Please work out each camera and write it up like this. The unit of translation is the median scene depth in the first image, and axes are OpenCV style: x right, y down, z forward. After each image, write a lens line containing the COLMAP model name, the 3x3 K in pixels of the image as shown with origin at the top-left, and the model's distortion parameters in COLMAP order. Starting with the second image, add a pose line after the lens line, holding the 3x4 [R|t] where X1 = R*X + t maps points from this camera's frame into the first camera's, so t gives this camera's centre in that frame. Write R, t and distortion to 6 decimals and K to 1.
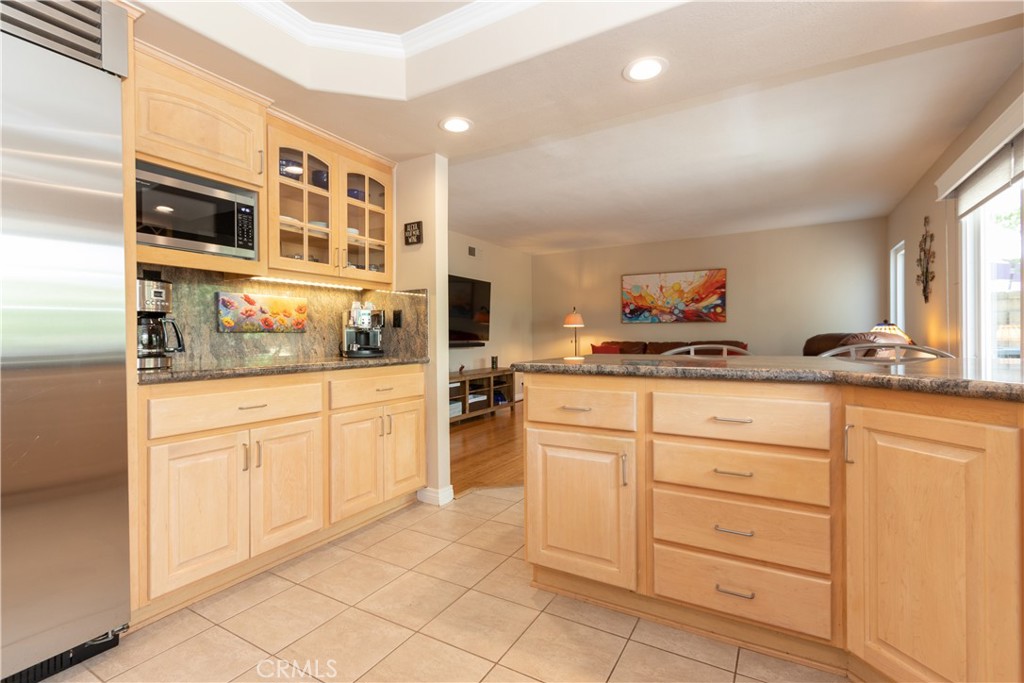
lens RADIAL K [[481.3, 0, 498.7], [0, 481.3, 347.8], [0, 0, 1]] dist [0.011119, -0.005021]
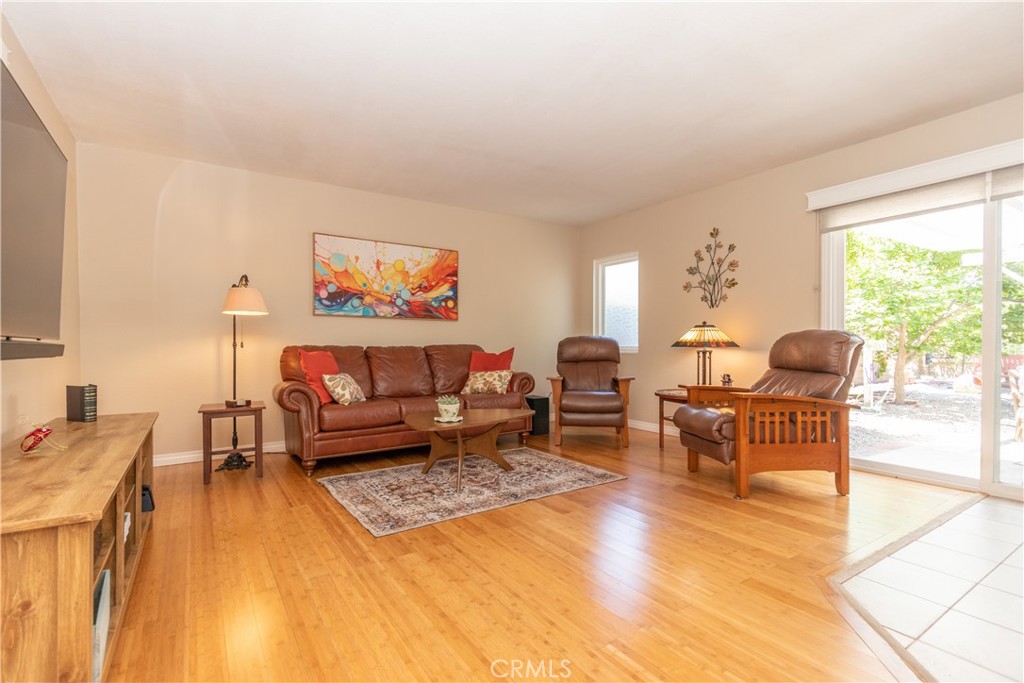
lens RADIAL K [[481.3, 0, 515.3], [0, 481.3, 343.8], [0, 0, 1]] dist [0.011119, -0.005021]
pose [[0.415371, 0.006929, 0.909626, -0.183035], [0.020221, 0.999654, -0.016848, -0.001679], [-0.909427, 0.025391, 0.415087, 0.587358]]
